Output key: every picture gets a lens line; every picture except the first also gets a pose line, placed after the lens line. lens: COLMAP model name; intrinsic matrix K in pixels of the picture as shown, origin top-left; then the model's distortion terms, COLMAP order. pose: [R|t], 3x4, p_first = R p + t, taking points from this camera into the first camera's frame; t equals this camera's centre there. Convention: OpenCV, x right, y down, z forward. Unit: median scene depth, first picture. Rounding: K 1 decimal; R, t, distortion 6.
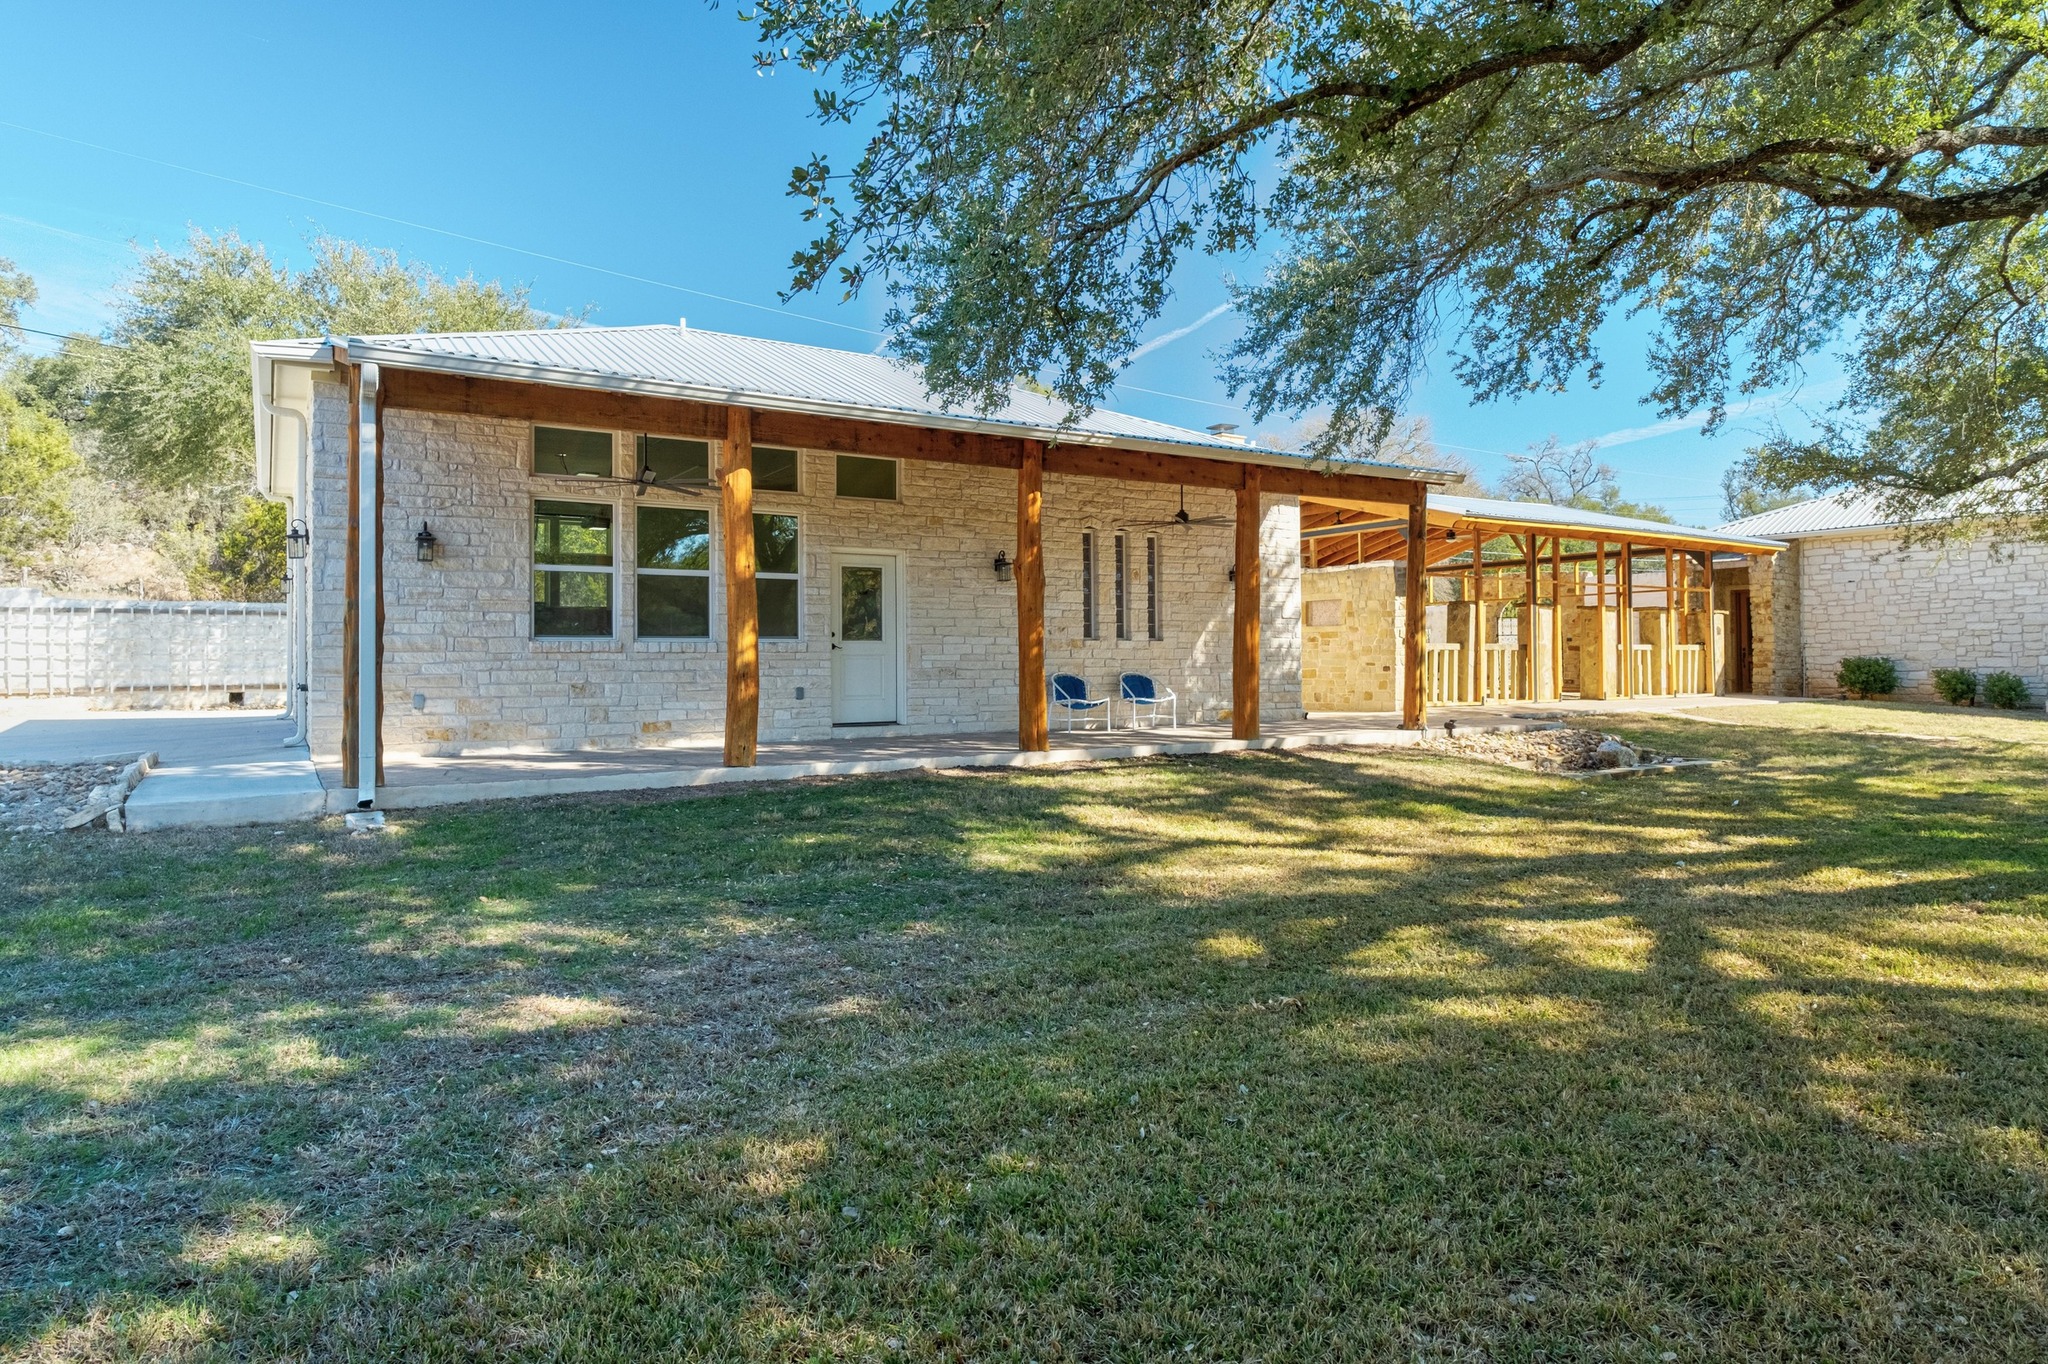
lens RADIAL K [[1241.8, 0, 1024.2], [0, 1241.8, 681.3], [0, 0, 1]] dist [0.001733, 0.000006]
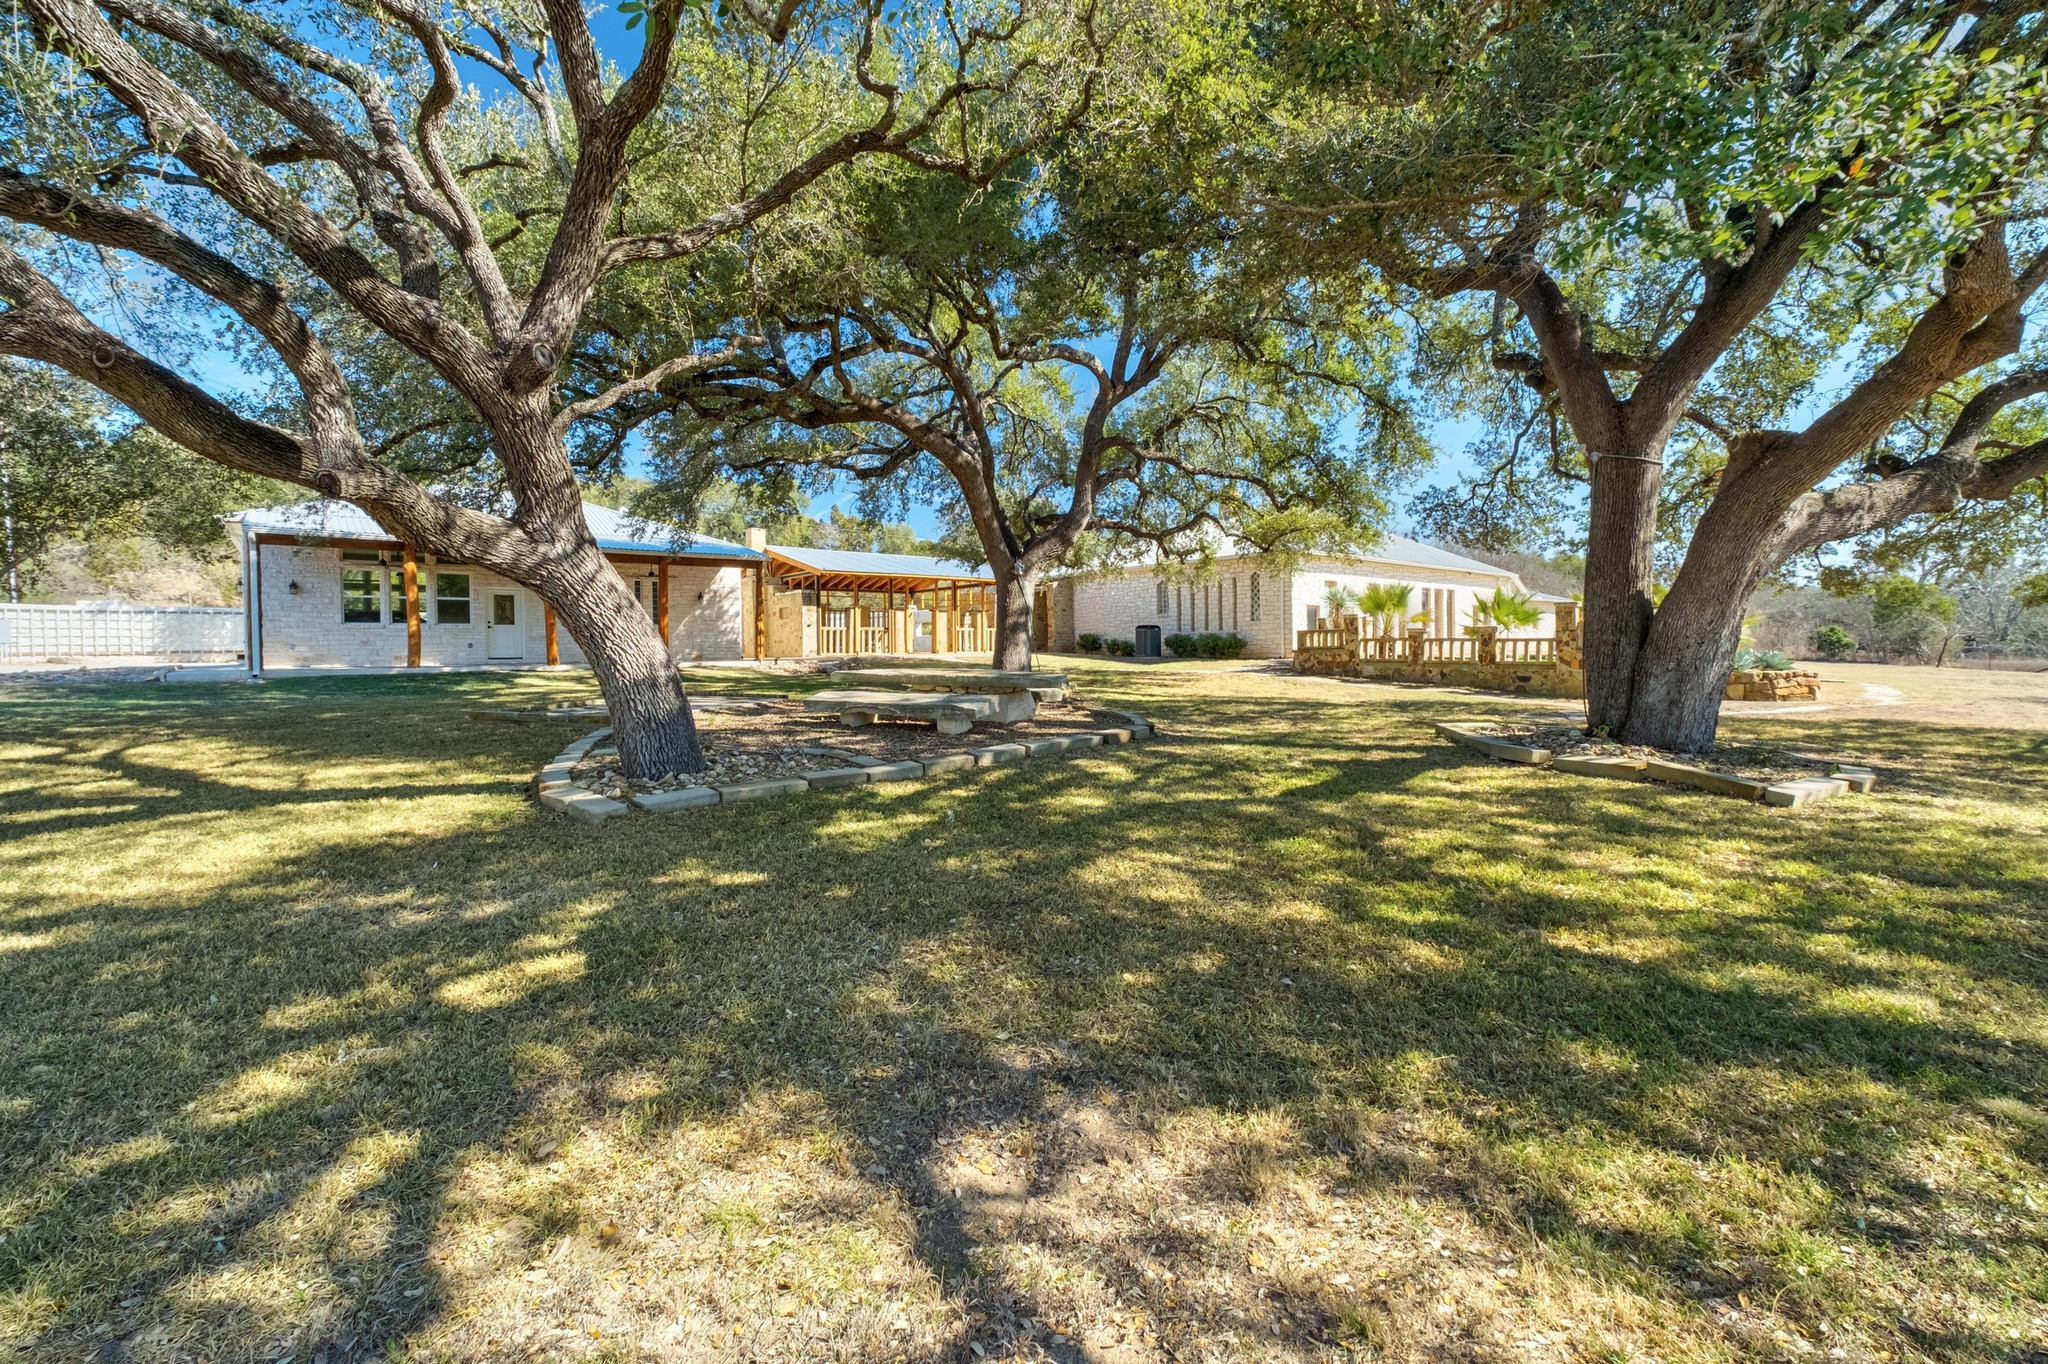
lens RADIAL K [[886.5, 0, 1024.0], [0, 886.5, 681.0], [0, 0, 1]] dist [-0.000447, 0.000092]
pose [[0.991729, -0.010619, 0.127912, 0.548910], [0.007884, 0.999730, 0.021867, 0.040074], [-0.128110, -0.020678, 0.991544, -0.721321]]
